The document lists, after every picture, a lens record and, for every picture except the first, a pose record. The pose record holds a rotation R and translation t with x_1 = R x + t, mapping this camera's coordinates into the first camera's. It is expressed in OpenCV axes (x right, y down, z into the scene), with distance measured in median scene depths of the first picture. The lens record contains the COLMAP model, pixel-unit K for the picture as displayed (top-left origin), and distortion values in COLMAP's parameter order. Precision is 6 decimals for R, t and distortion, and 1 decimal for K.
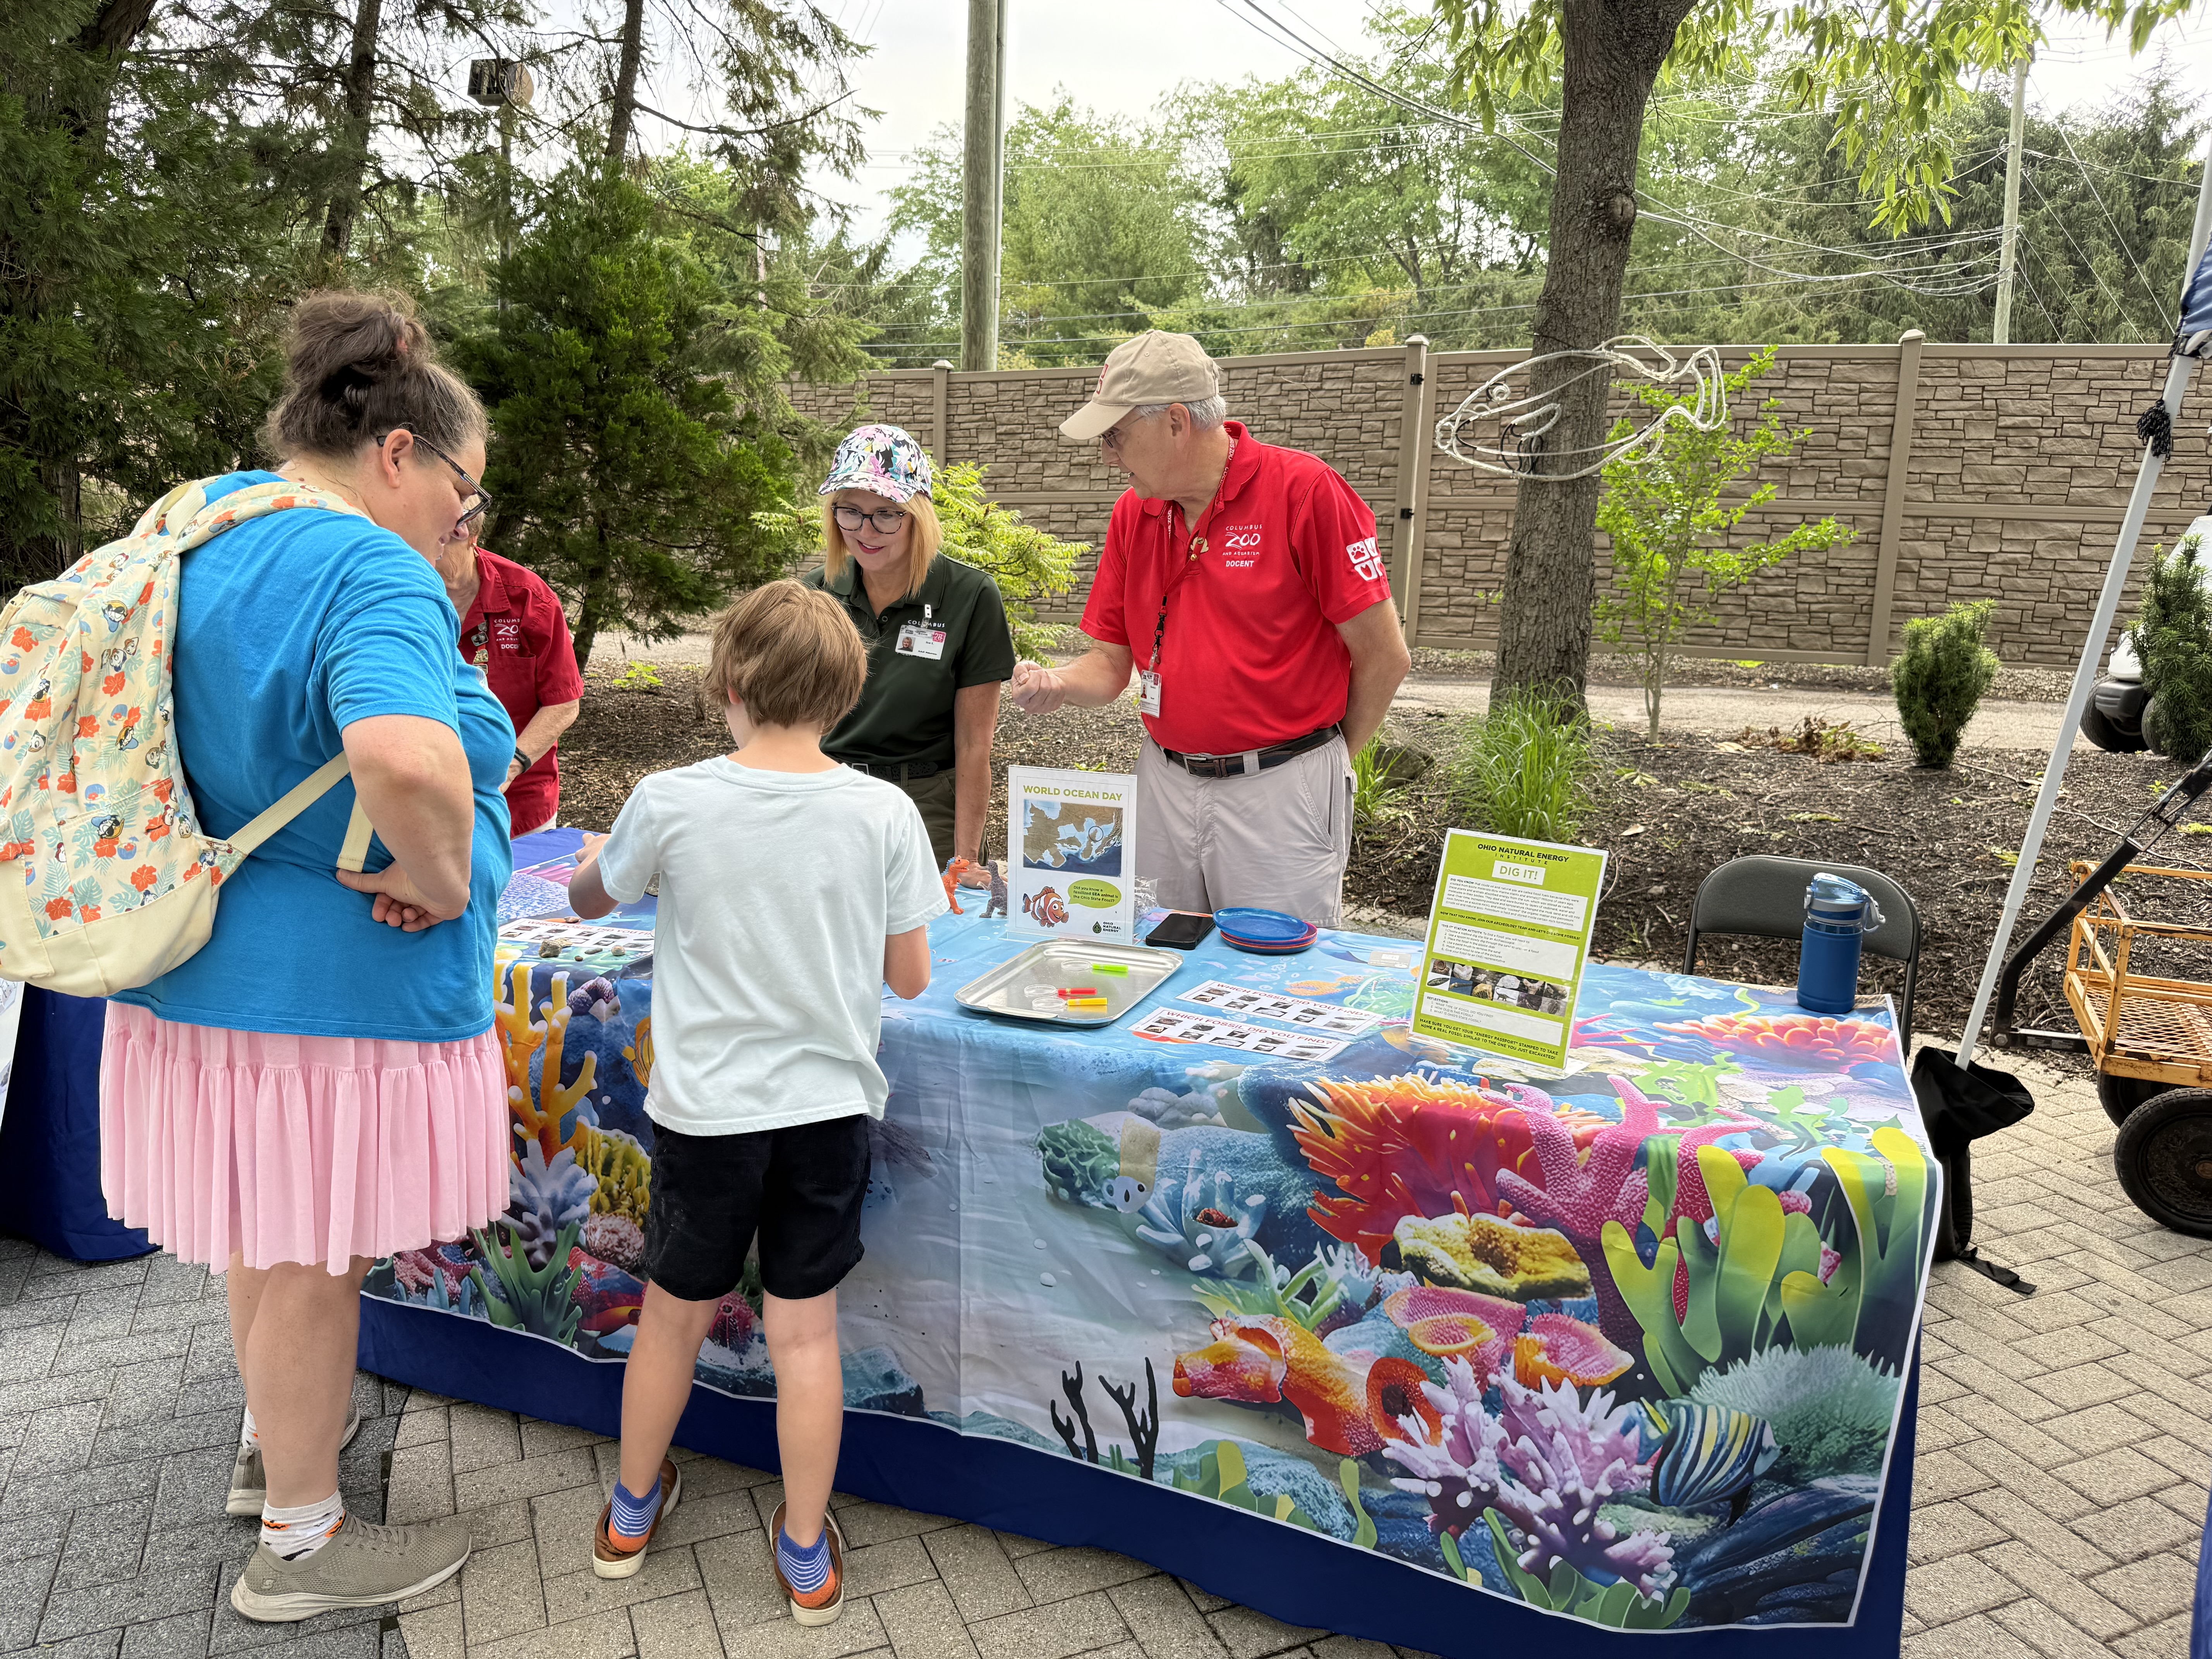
lens RADIAL K [[1516.3, 0, 1106.0], [0, 1516.3, 829.5], [0, 0, 1]] dist [-0.007128, -0.018120]
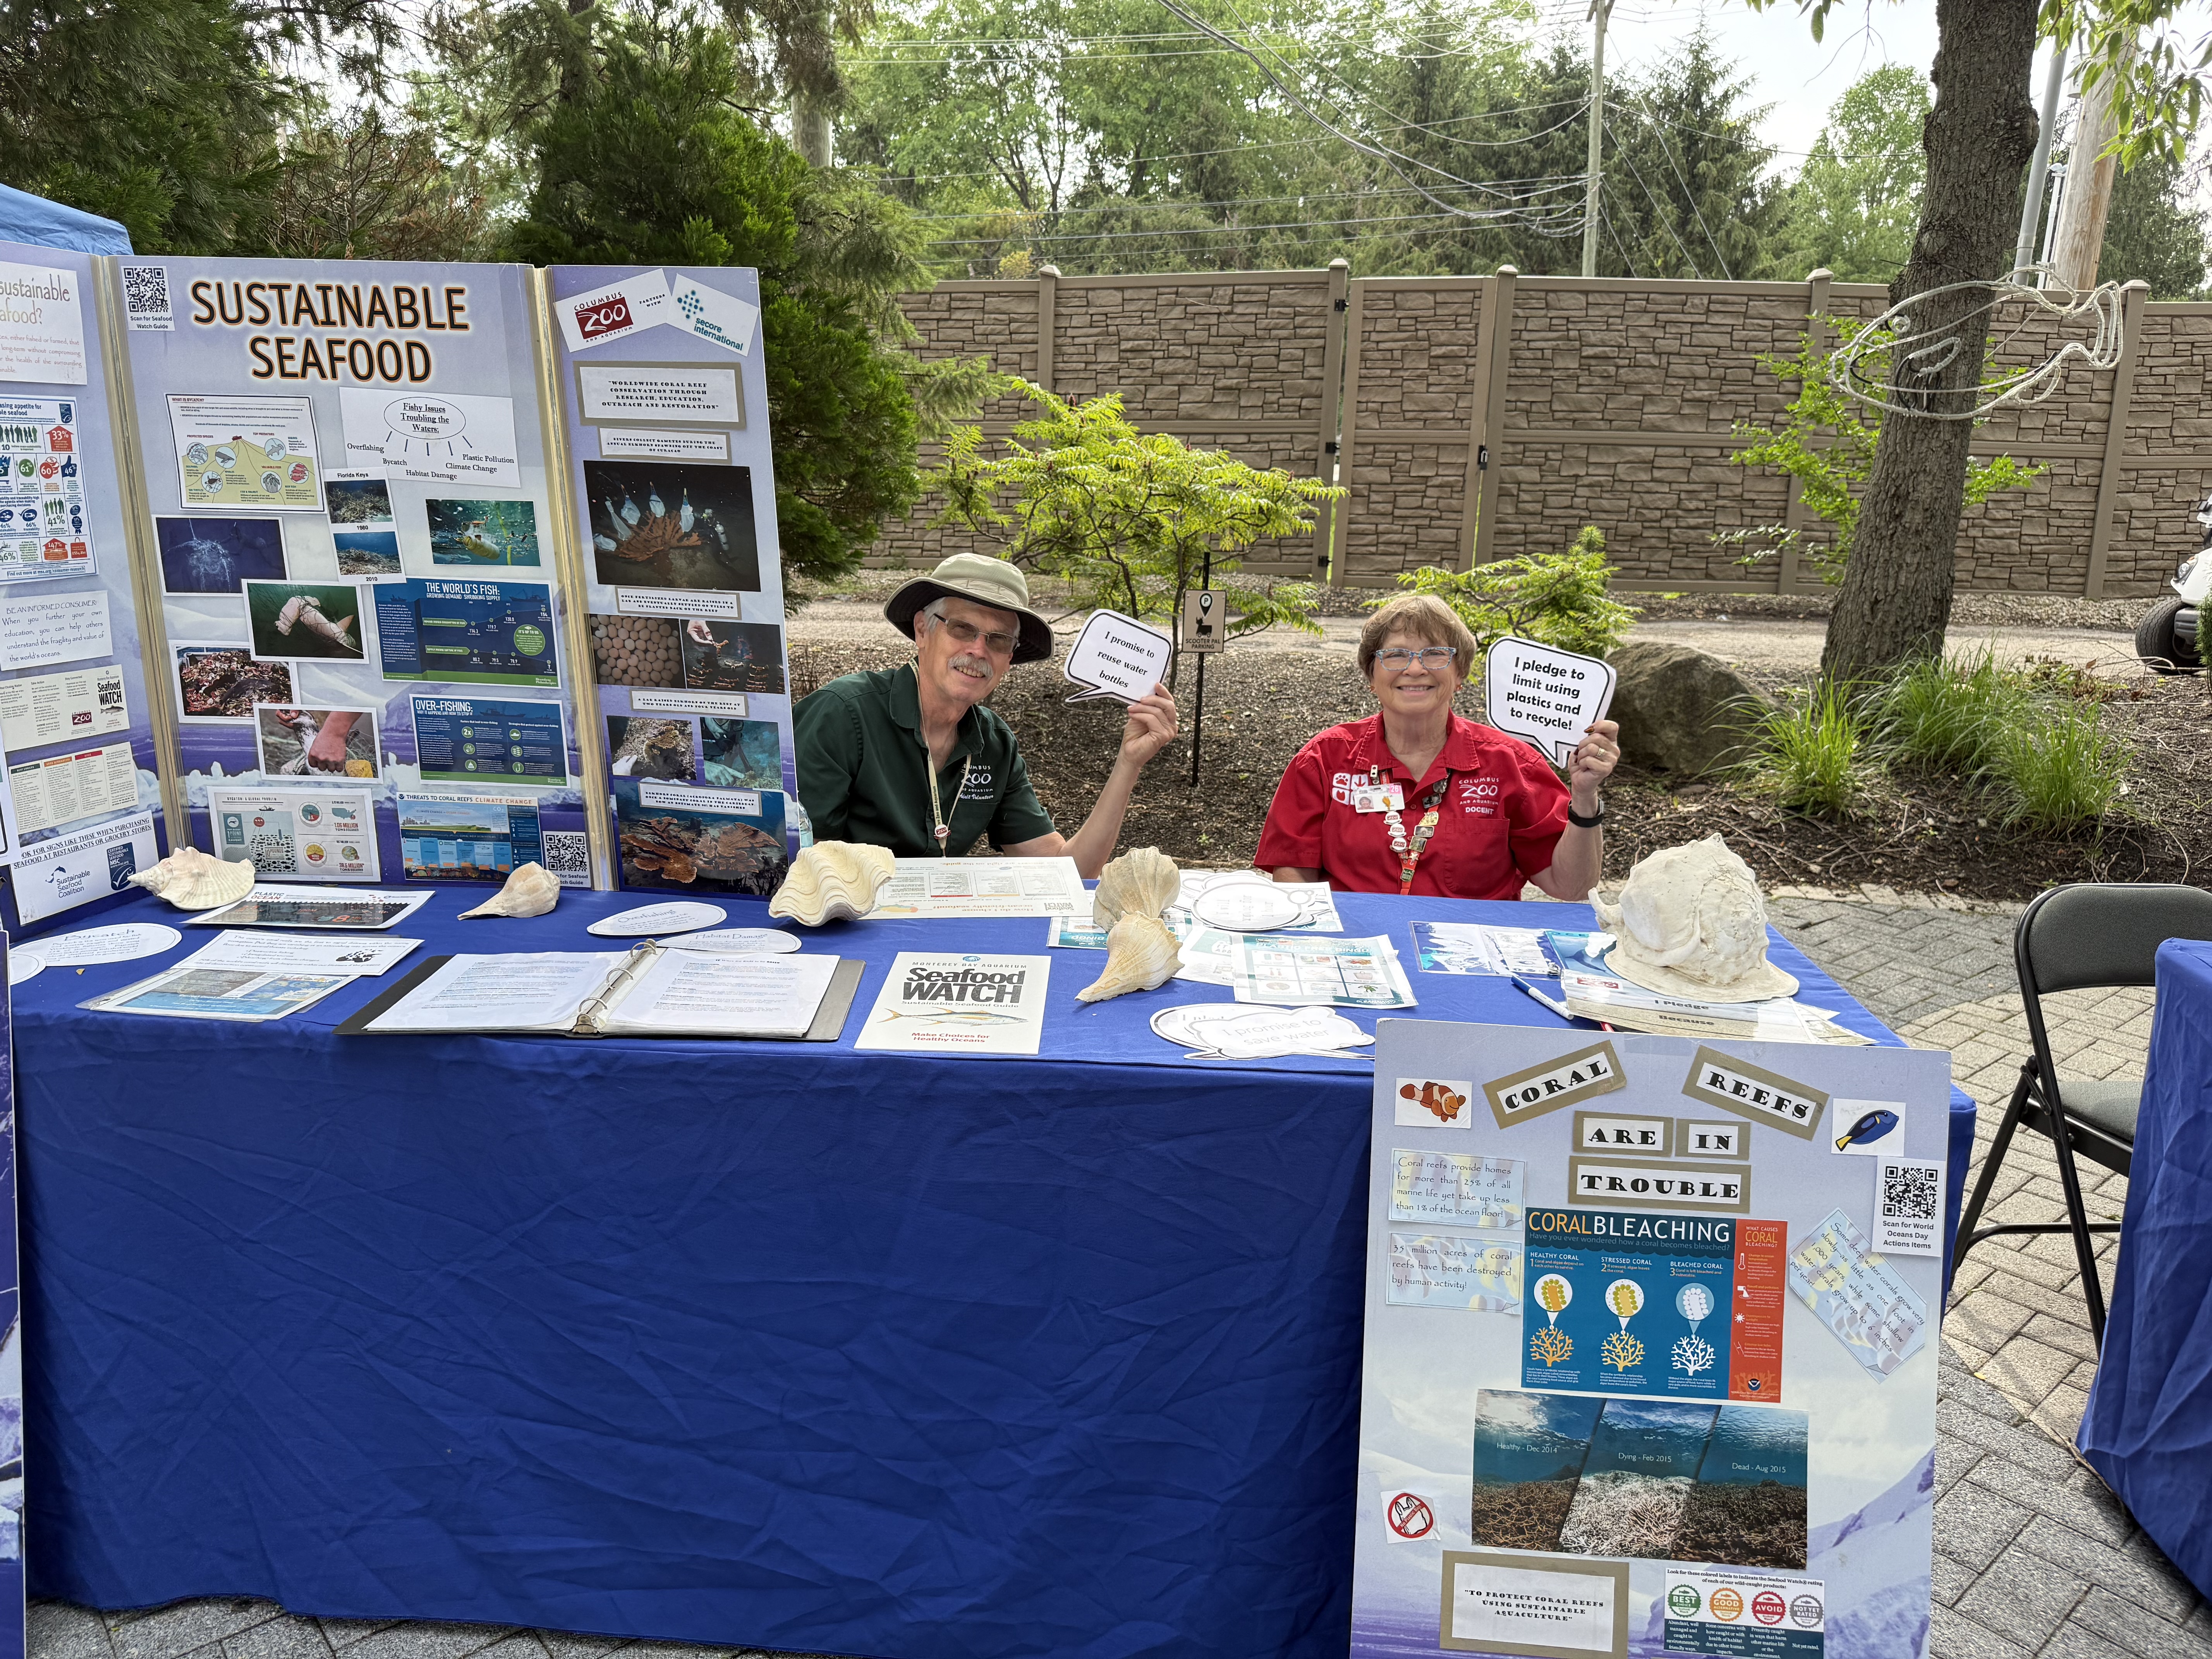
lens RADIAL K [[1516.3, 0, 1106.0], [0, 1516.3, 829.5], [0, 0, 1]] dist [-0.007128, -0.018120]
pose [[0.950078, -0.078915, 0.301866, -0.264512], [0.065037, 0.996323, 0.055769, -0.034166], [-0.305158, -0.033353, 0.951718, 0.138664]]
